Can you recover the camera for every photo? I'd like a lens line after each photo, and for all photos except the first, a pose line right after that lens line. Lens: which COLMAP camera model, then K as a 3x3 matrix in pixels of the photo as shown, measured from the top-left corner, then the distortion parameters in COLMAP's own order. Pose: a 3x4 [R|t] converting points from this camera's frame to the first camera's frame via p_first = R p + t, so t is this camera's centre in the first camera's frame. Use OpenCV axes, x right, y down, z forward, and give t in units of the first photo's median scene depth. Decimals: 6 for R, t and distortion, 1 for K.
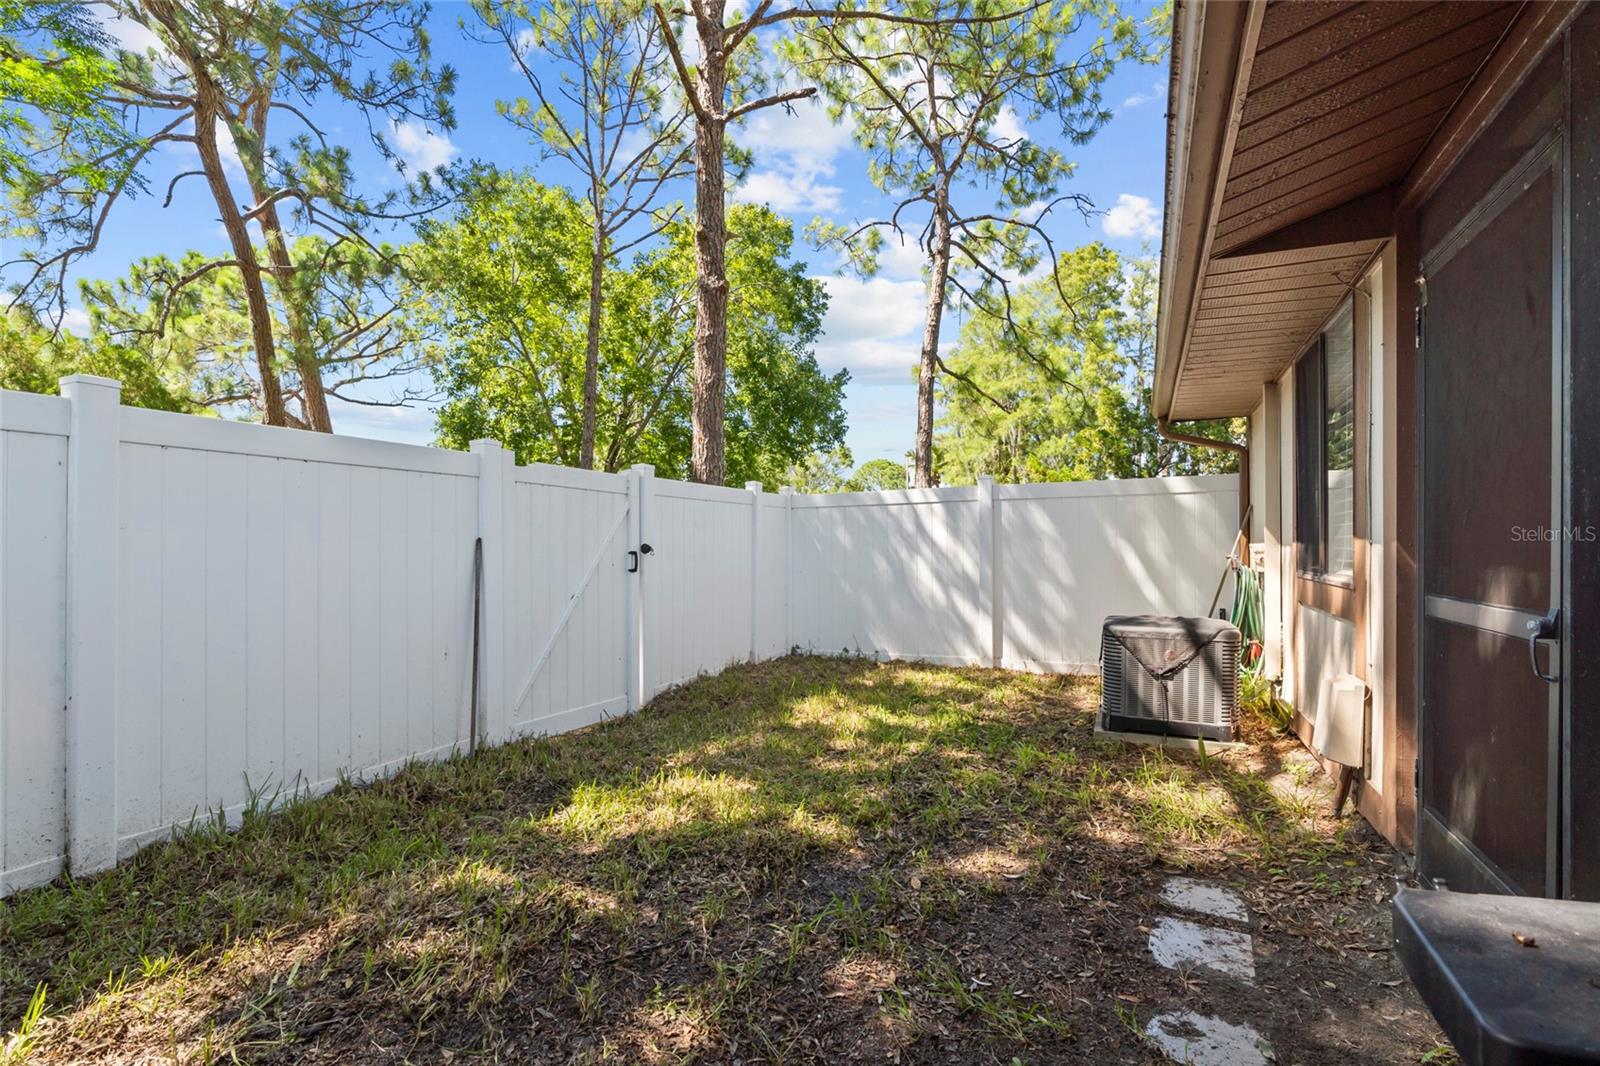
lens RADIAL K [[737.3, 0, 813.1], [0, 737.3, 538.3], [0, 0, 1]] dist [-0.007346, 0.002779]
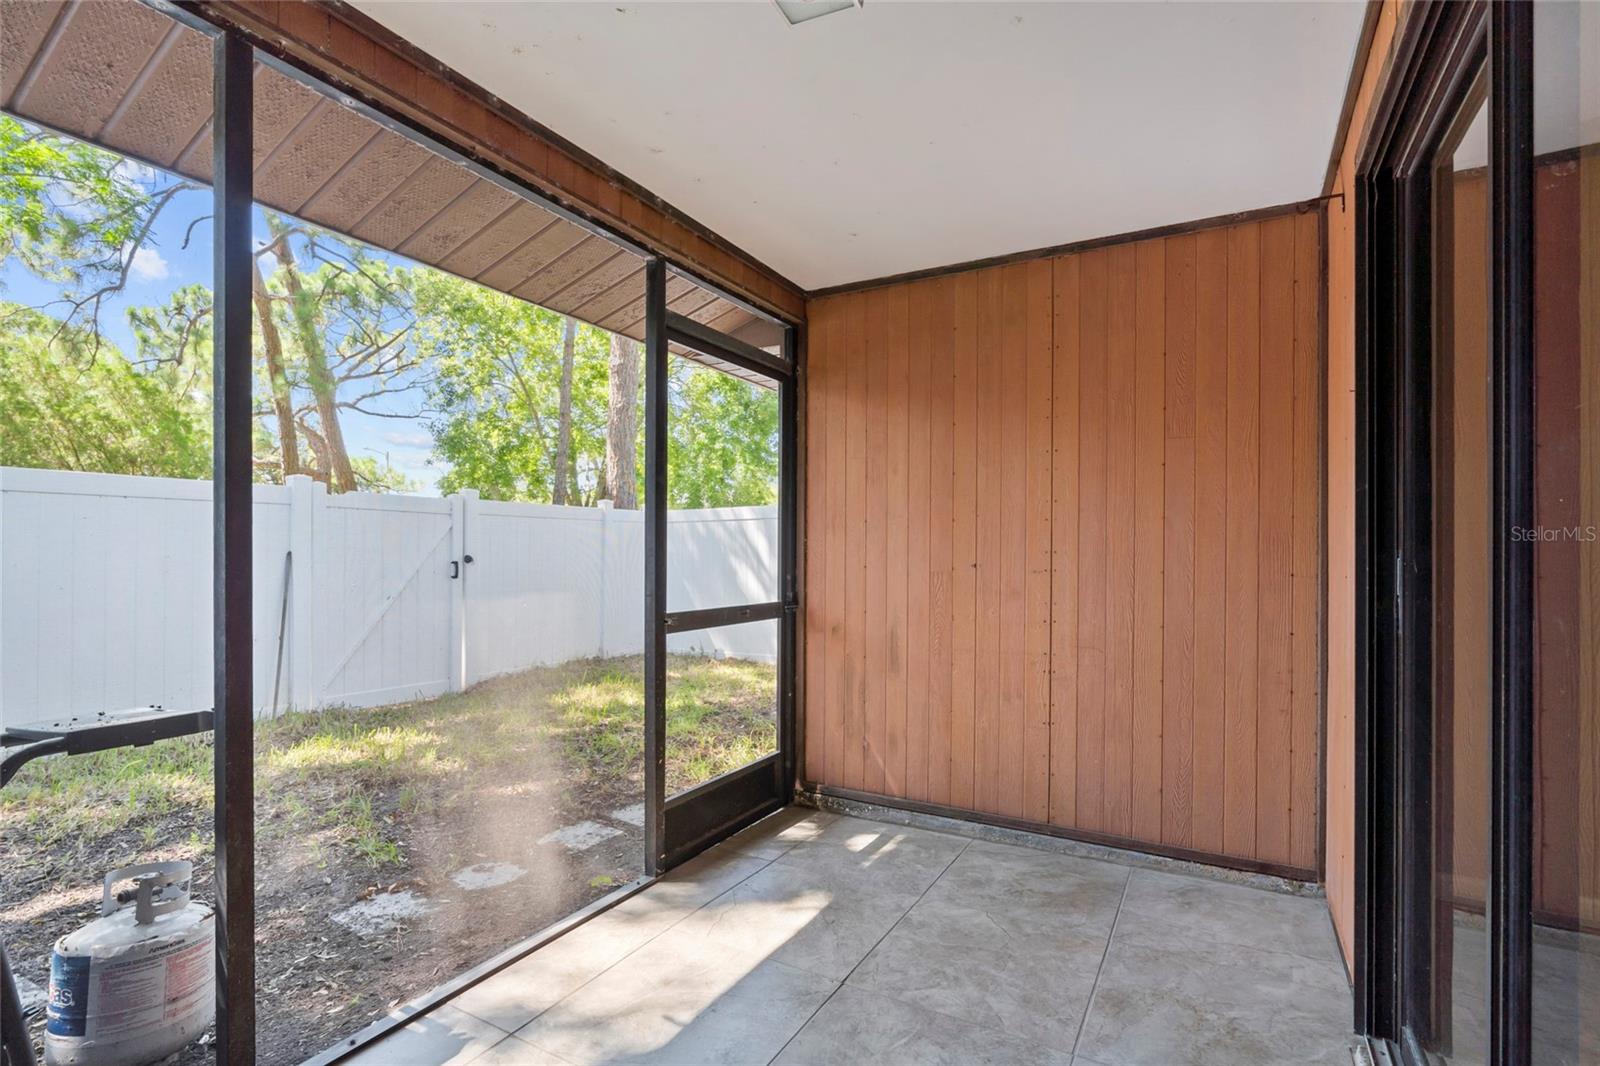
lens RADIAL K [[737.3, 0, 786.1], [0, 737.3, 543.7], [0, 0, 1]] dist [-0.007346, 0.002779]
pose [[0.997144, 0.009028, -0.074987, 0.114344], [-0.009006, 0.999959, 0.000626, -0.005001], [0.074990, 0.000051, 0.997184, -0.051413]]
